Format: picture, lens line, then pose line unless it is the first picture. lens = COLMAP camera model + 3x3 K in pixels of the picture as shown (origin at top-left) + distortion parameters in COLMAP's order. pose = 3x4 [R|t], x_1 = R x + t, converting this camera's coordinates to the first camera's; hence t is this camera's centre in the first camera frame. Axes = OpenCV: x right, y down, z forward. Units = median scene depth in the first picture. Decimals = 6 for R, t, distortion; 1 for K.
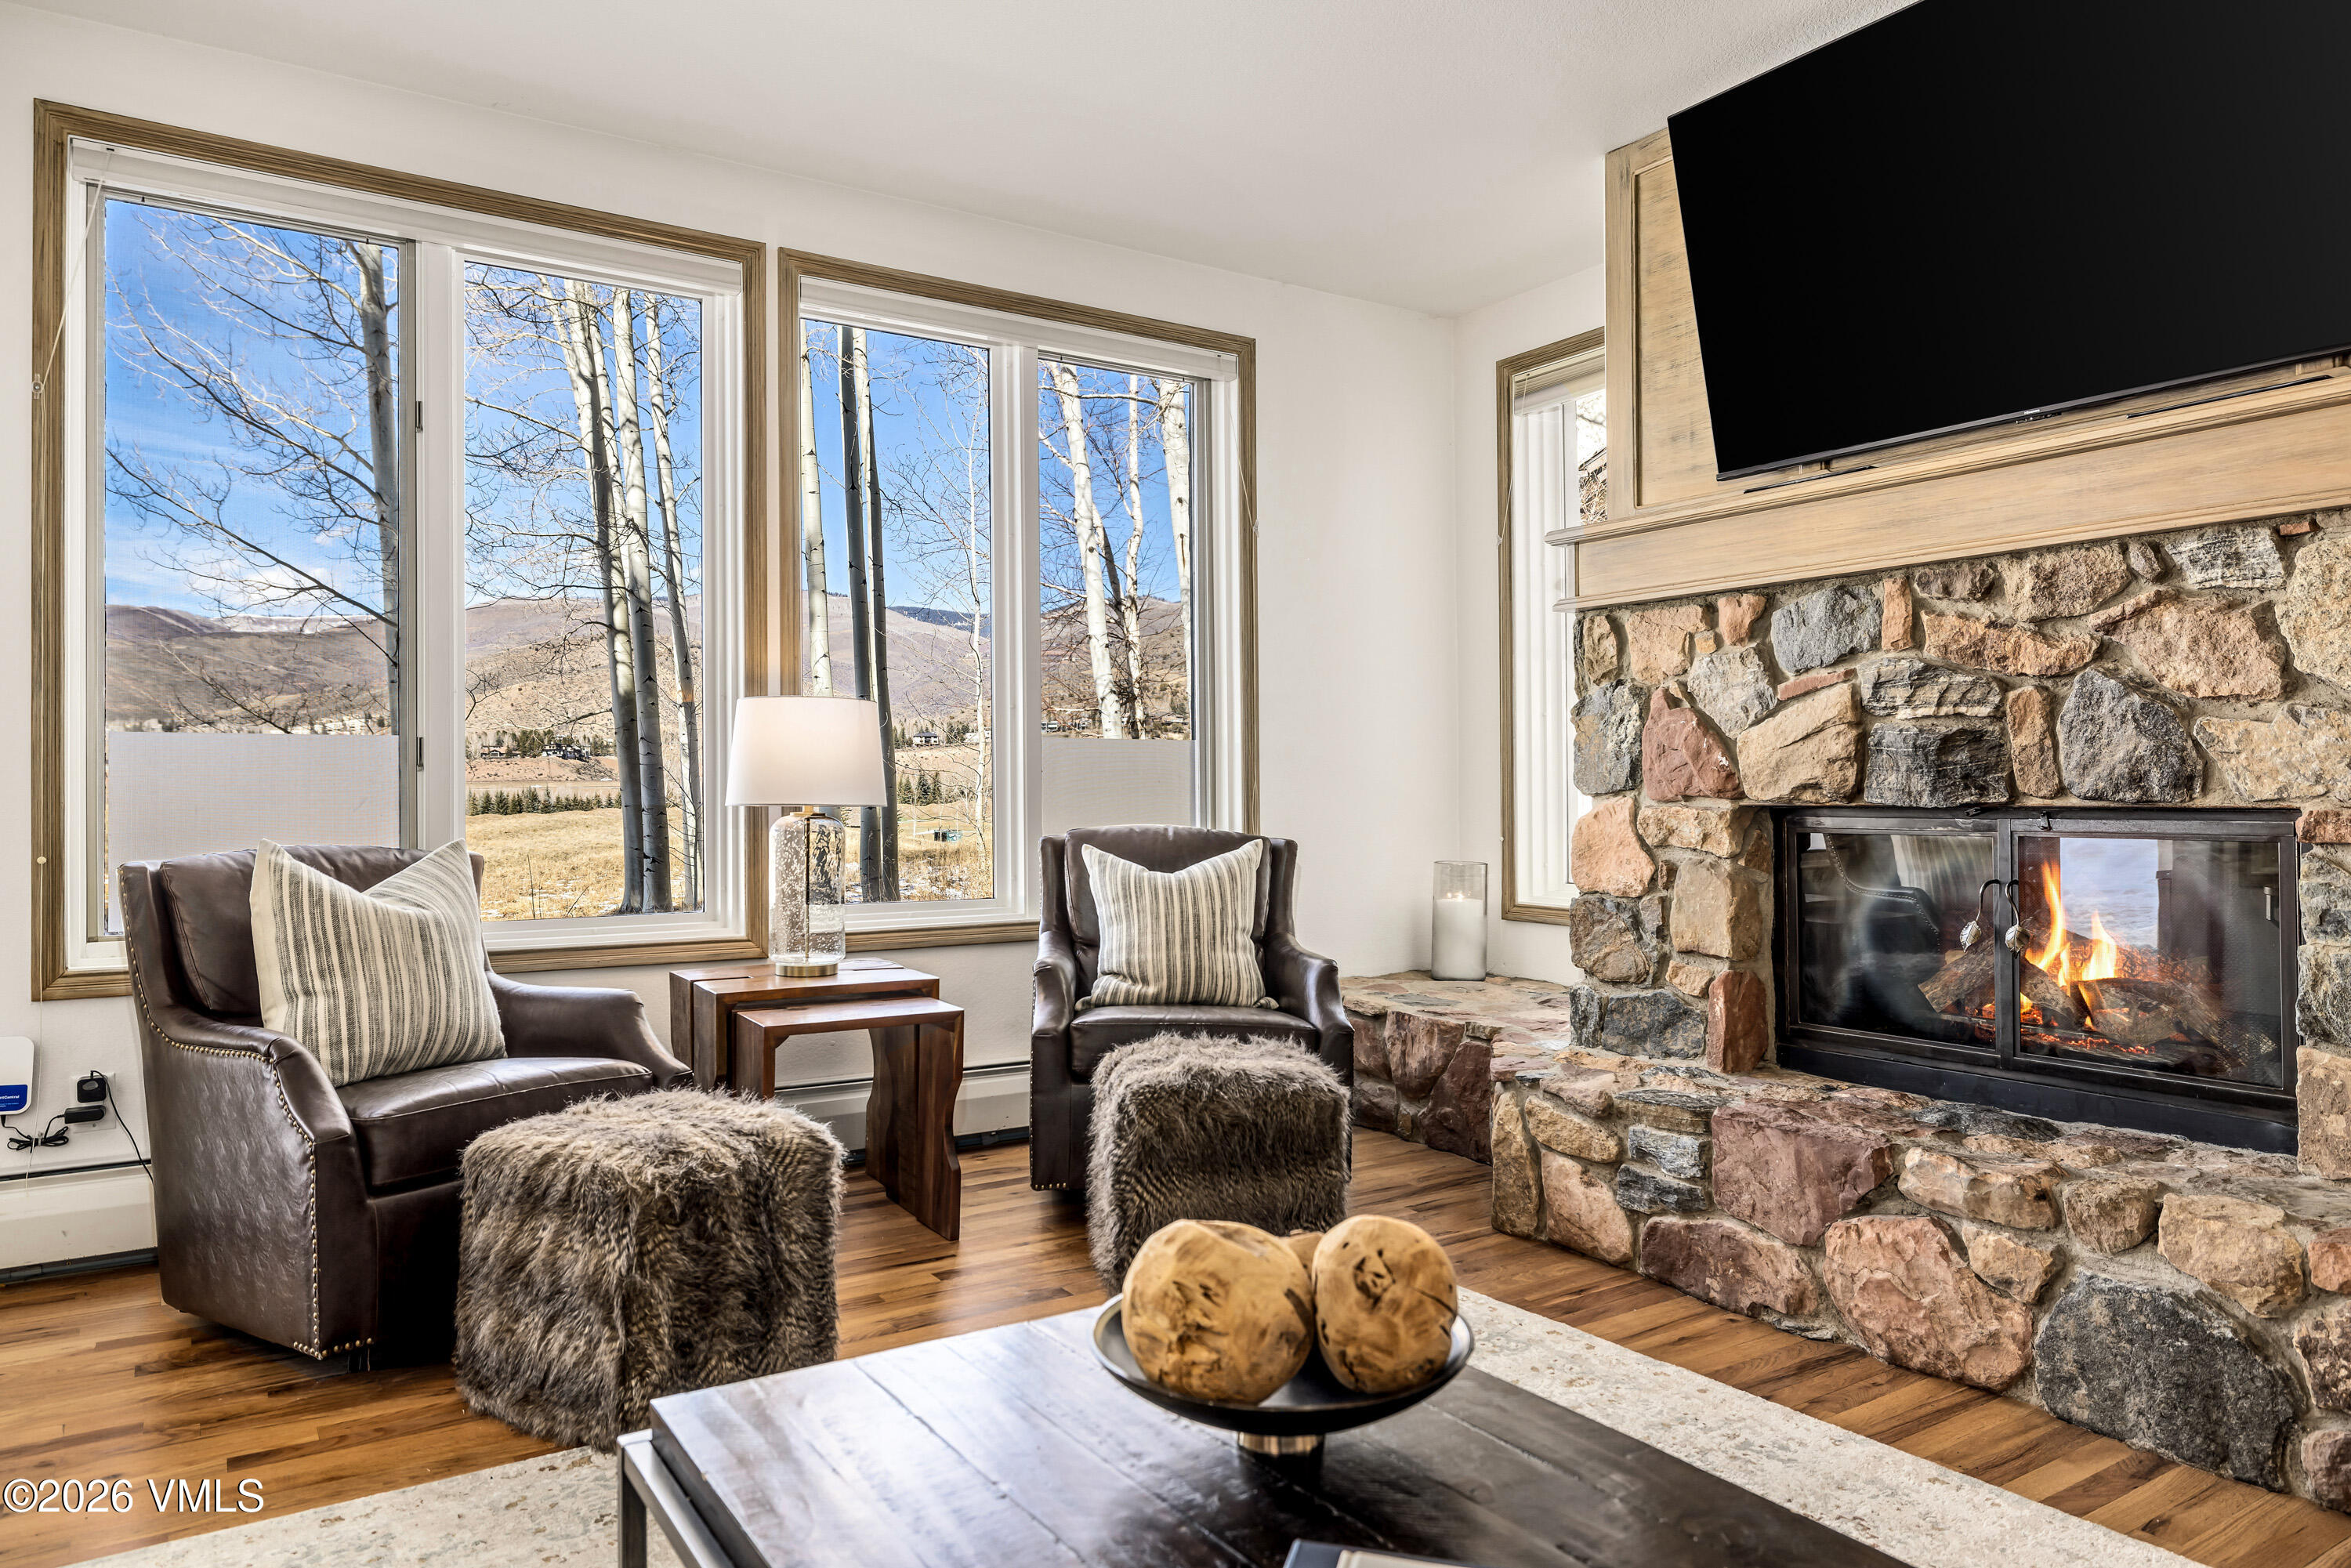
lens RADIAL K [[1540.6, 0, 1184.0], [0, 1540.6, 775.9], [0, 0, 1]] dist [-0.000874, 0.000240]
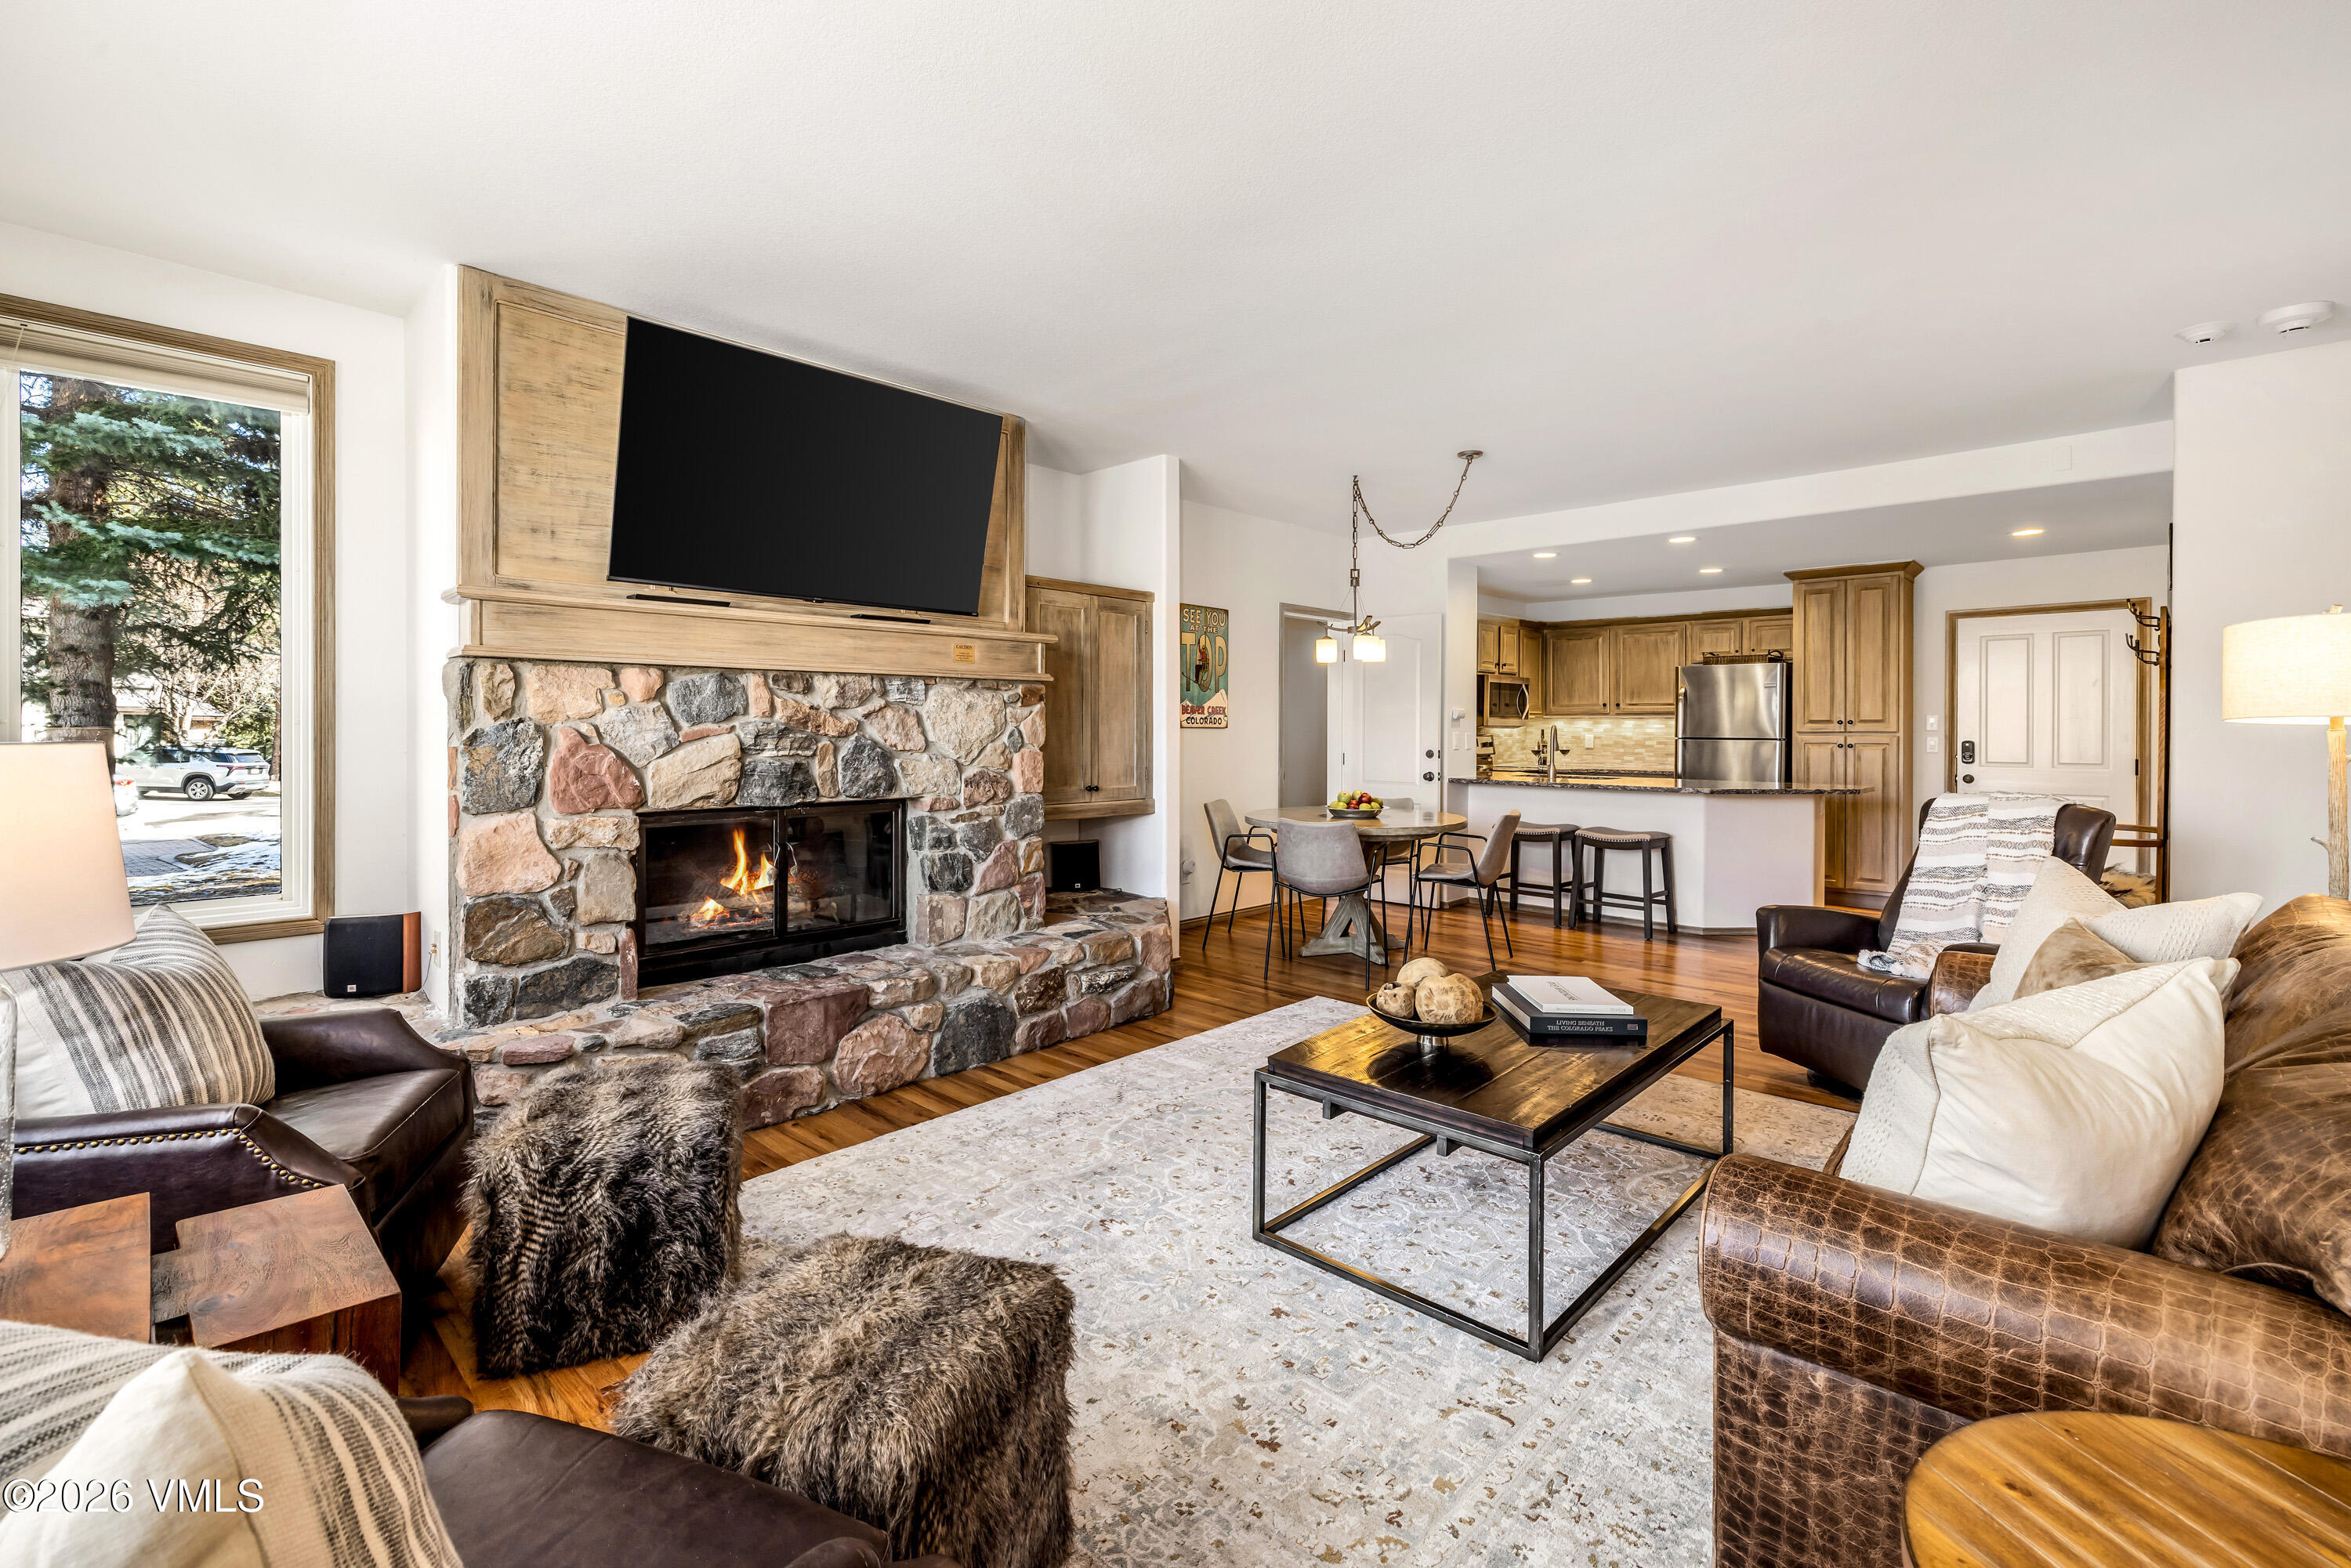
lens RADIAL K [[1023.5, 0, 1167.9], [0, 1023.5, 734.3], [0, 0, 1]] dist [0.007335, -0.000146]
pose [[-0.227601, -0.001467, 0.973753, -0.726307], [-0.012881, 0.999916, -0.001505, -0.062581], [-0.973669, -0.012885, -0.227601, 0.777905]]
